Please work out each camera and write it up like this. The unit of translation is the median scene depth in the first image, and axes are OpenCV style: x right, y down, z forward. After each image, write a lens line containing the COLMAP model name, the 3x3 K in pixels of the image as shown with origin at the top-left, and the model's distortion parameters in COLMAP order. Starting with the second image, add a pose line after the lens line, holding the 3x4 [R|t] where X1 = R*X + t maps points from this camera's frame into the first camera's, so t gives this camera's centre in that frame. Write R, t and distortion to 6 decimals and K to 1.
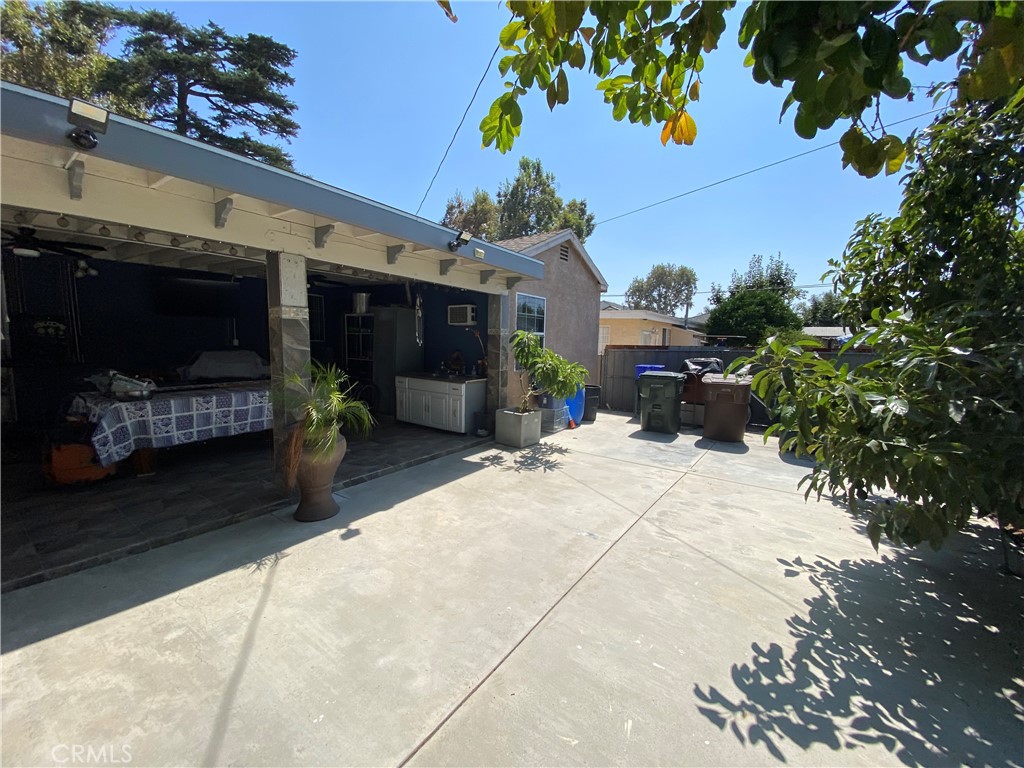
lens RADIAL K [[415.2, 0, 512.9], [0, 415.2, 381.3], [0, 0, 1]] dist [-0.011685, -0.005958]
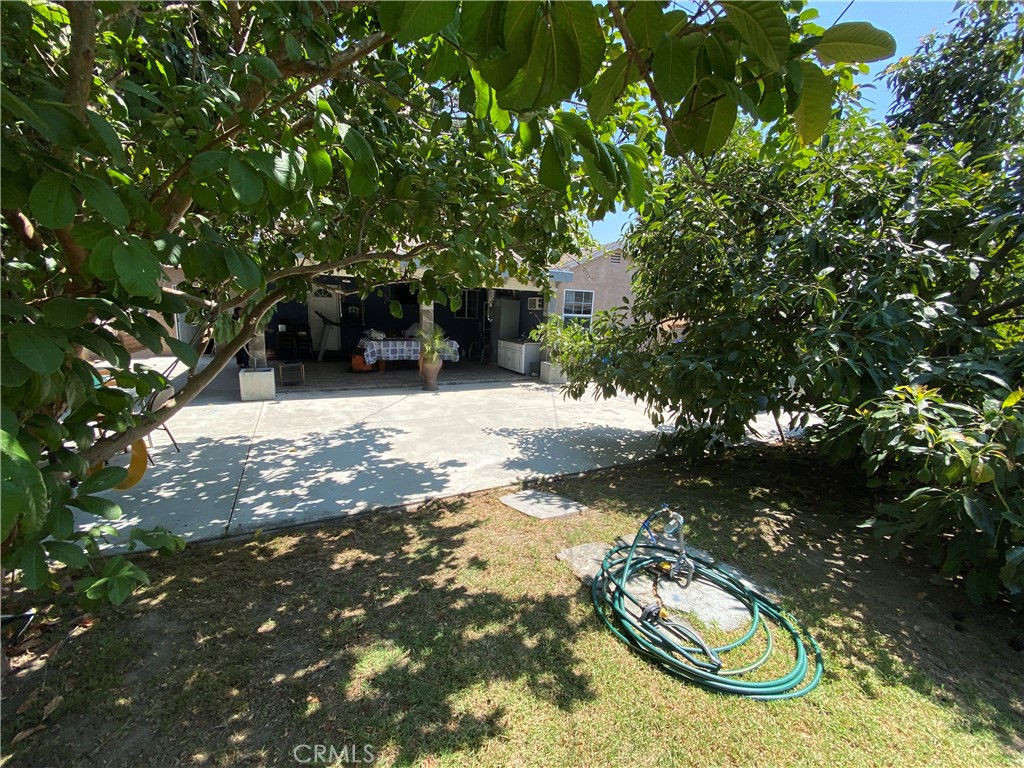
lens RADIAL K [[415.2, 0, 514.7], [0, 415.2, 389.1], [0, 0, 1]] dist [-0.011685, -0.005958]
pose [[0.879482, 0.094728, -0.466410, 1.042387], [-0.064478, 0.994672, 0.080435, 0.084547], [0.471544, -0.040668, 0.880904, -0.867598]]
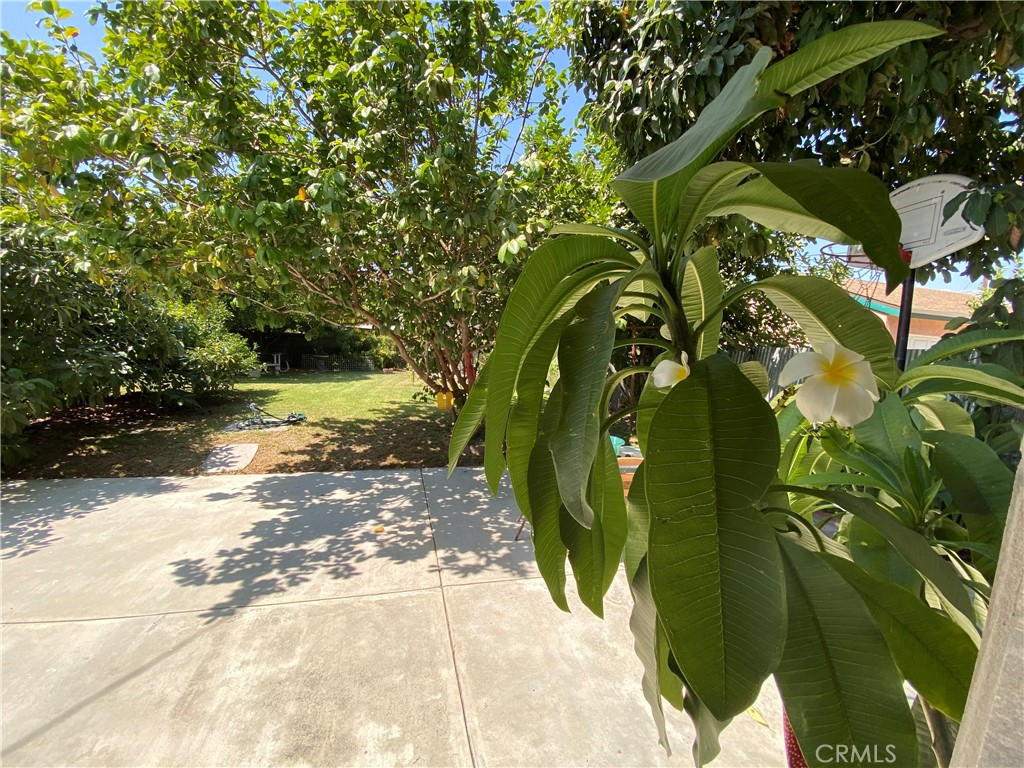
lens RADIAL K [[415.2, 0, 512.9], [0, 415.2, 374.0], [0, 0, 1]] dist [-0.011685, -0.005958]
pose [[-0.759725, -0.113369, 0.640286, -0.944638], [-0.005771, 0.985821, 0.167701, -0.097047], [-0.650219, 0.123712, -0.749607, 0.400644]]
